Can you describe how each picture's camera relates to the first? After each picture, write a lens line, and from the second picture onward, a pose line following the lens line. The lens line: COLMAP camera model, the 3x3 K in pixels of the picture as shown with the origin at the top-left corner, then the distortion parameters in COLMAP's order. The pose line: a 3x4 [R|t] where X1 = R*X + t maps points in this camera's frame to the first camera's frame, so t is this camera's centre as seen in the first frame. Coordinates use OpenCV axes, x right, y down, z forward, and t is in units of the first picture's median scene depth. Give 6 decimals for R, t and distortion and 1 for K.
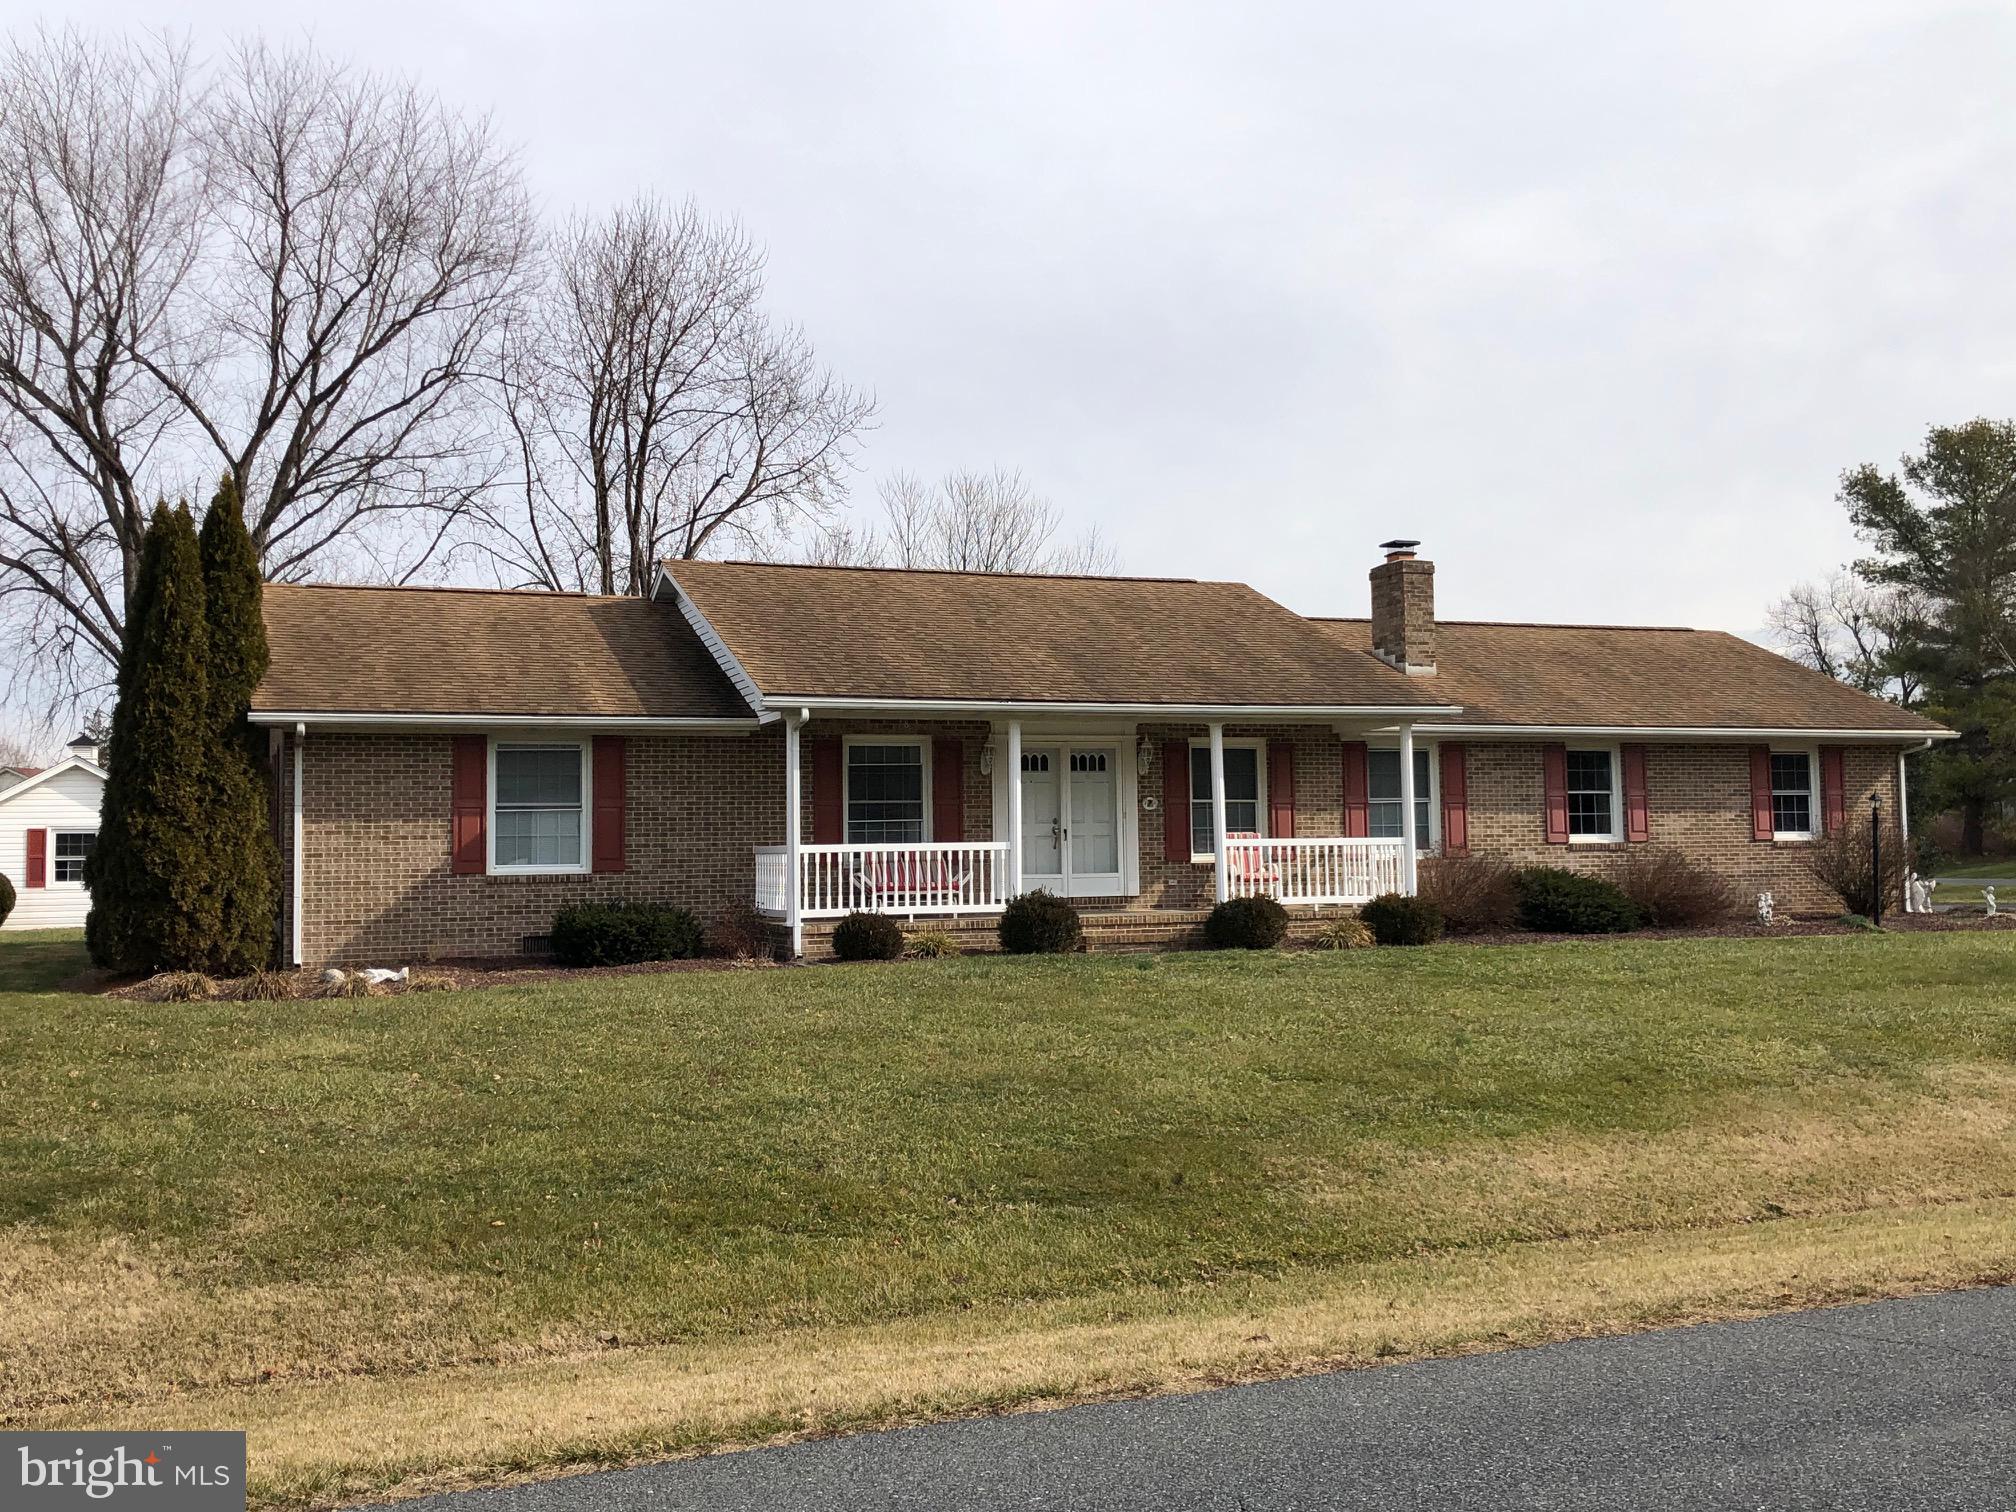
lens RADIAL K [[2040.2, 0, 1004.8], [0, 2040.2, 704.9], [0, 0, 1]] dist [0.237142, -1.237859]
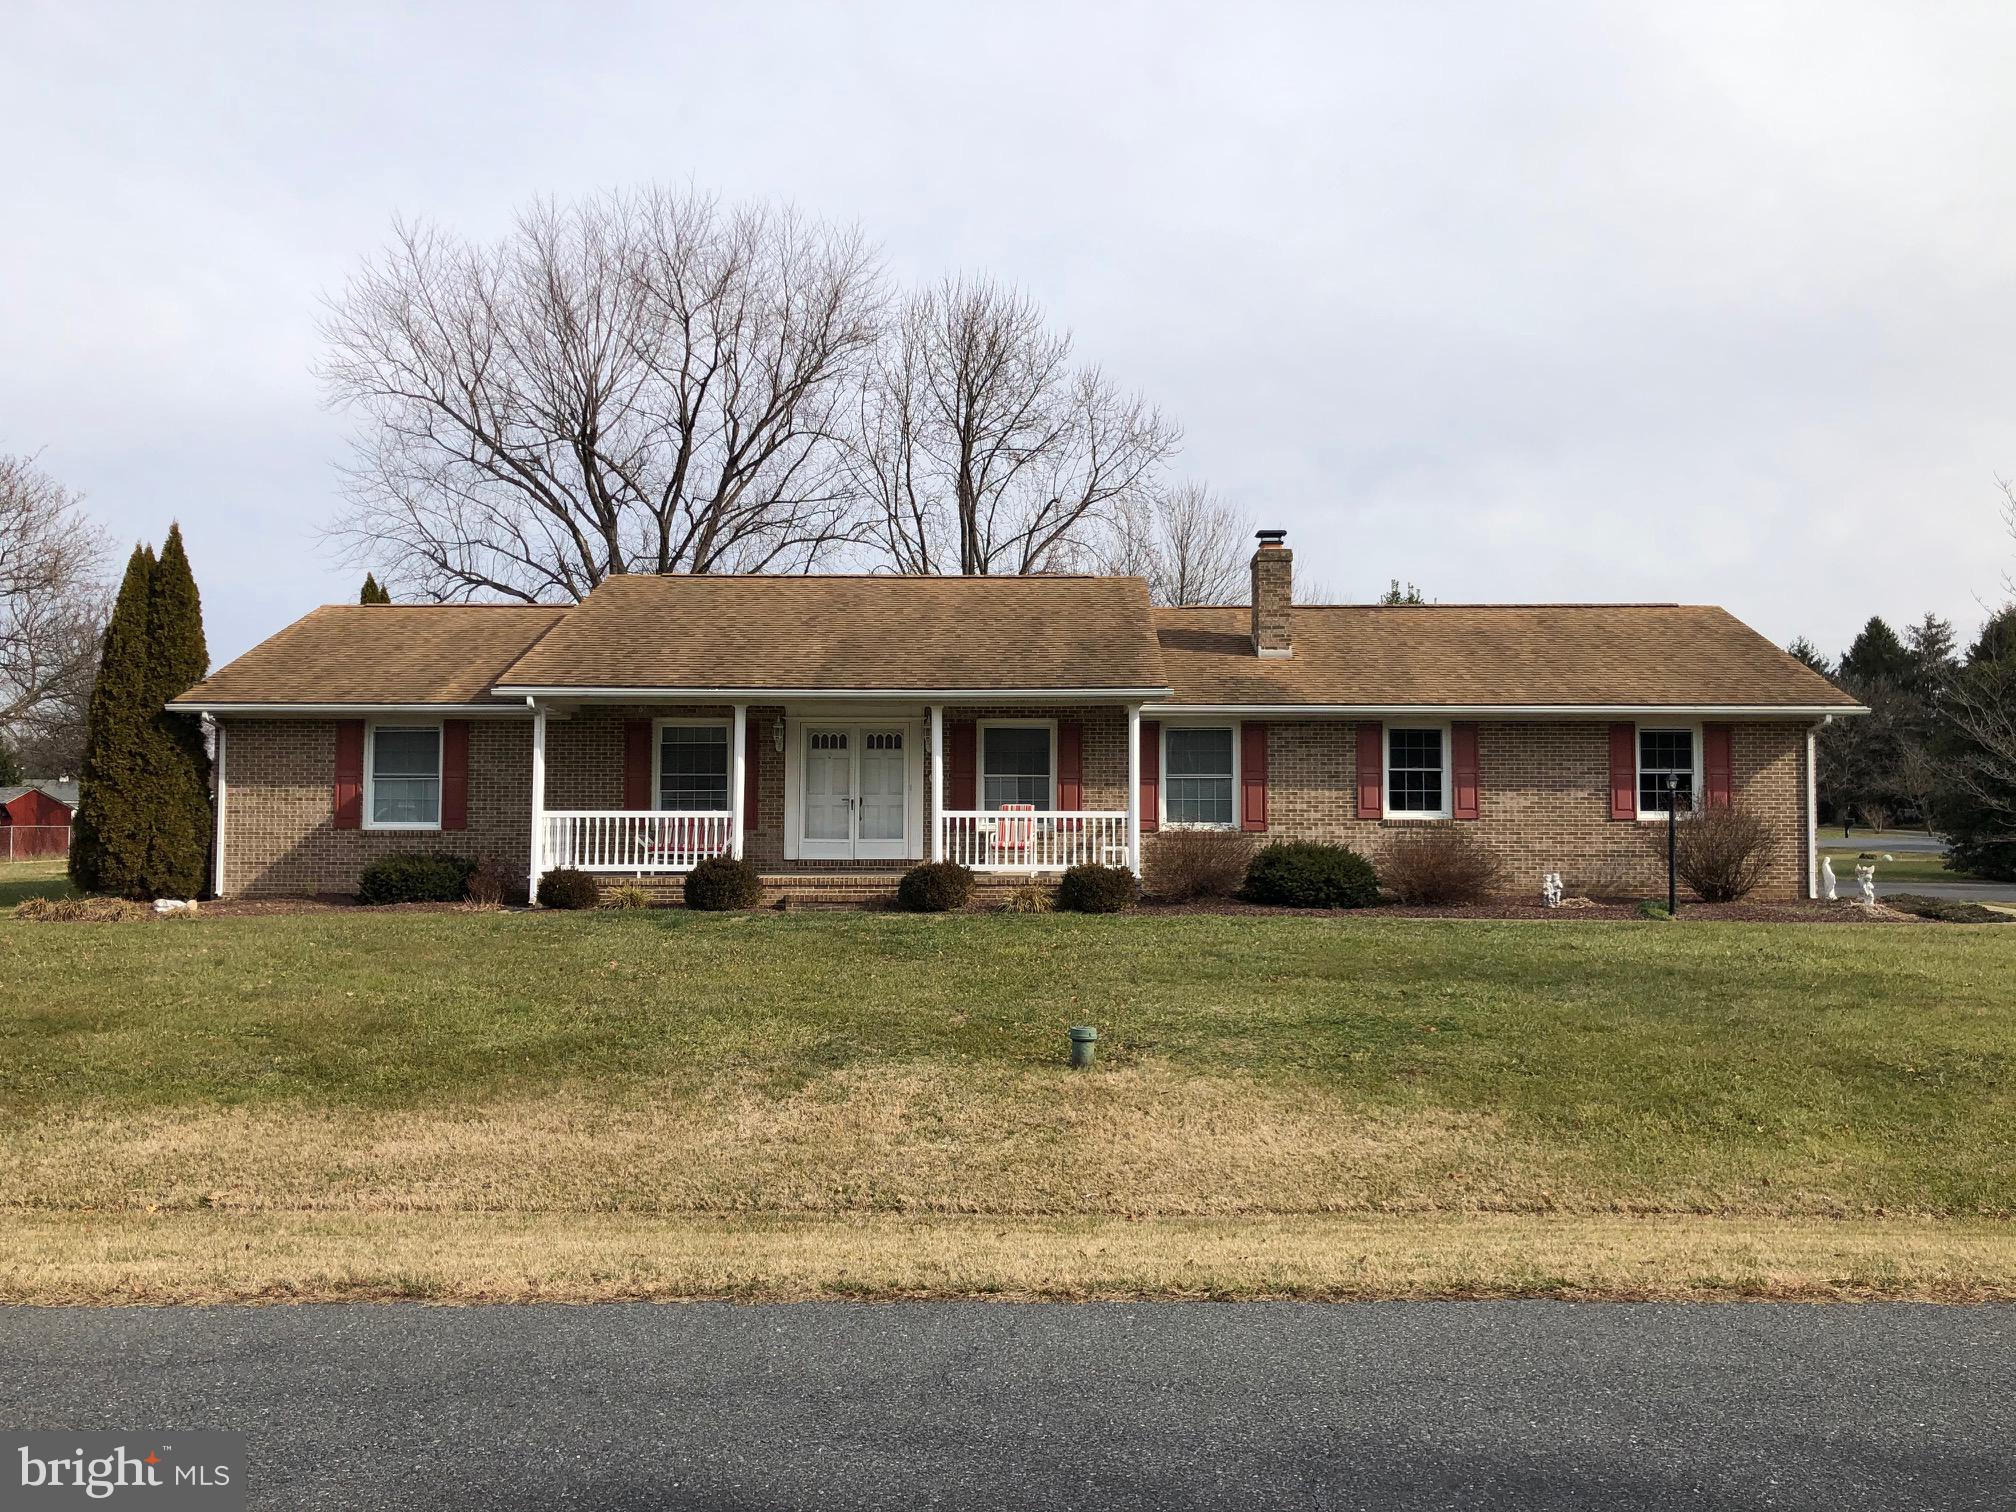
lens RADIAL K [[1662.2, 0, 1008.0], [0, 1662.2, 756.0], [0, 0, 1]] dist [0.061570, -0.283032]
pose [[0.924657, 0.002560, -0.380792, 0.452452], [0.011371, 0.999346, 0.034330, 0.005589], [0.380631, -0.036074, 0.924023, 0.179538]]
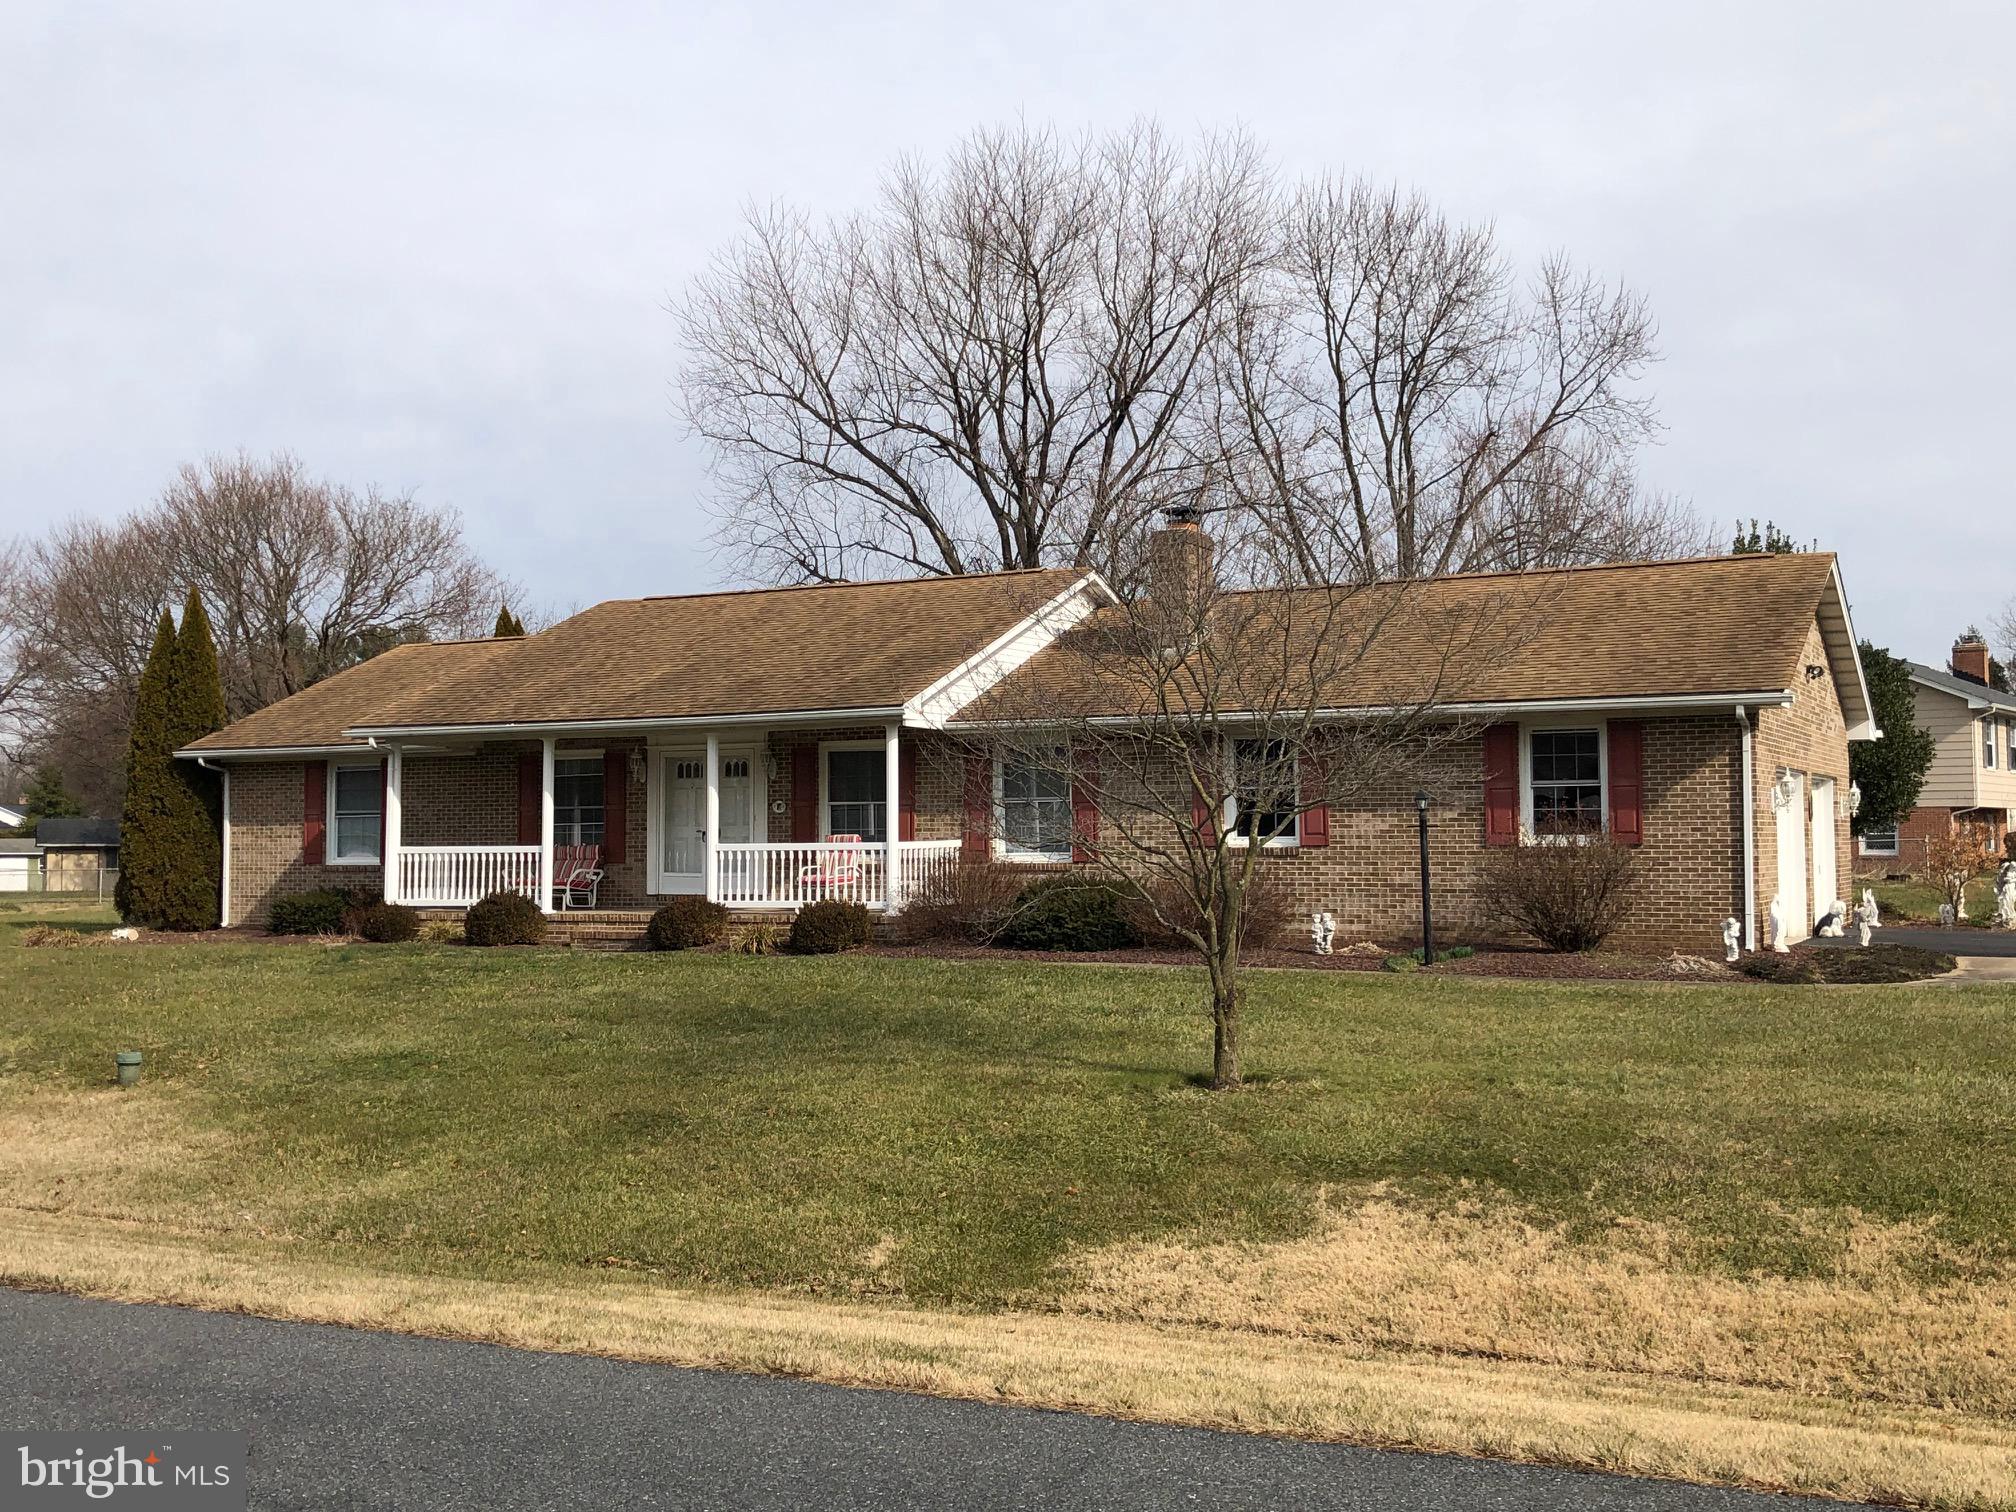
lens RADIAL K [[2134.2, 0, 1008.0], [0, 2134.2, 756.0], [0, 0, 1]] dist [0.007382, -0.705894]
pose [[0.662777, -0.021835, -0.748499, 0.955238], [0.050701, 0.998589, 0.015764, 0.011118], [0.747099, -0.048398, 0.662949, 0.374724]]
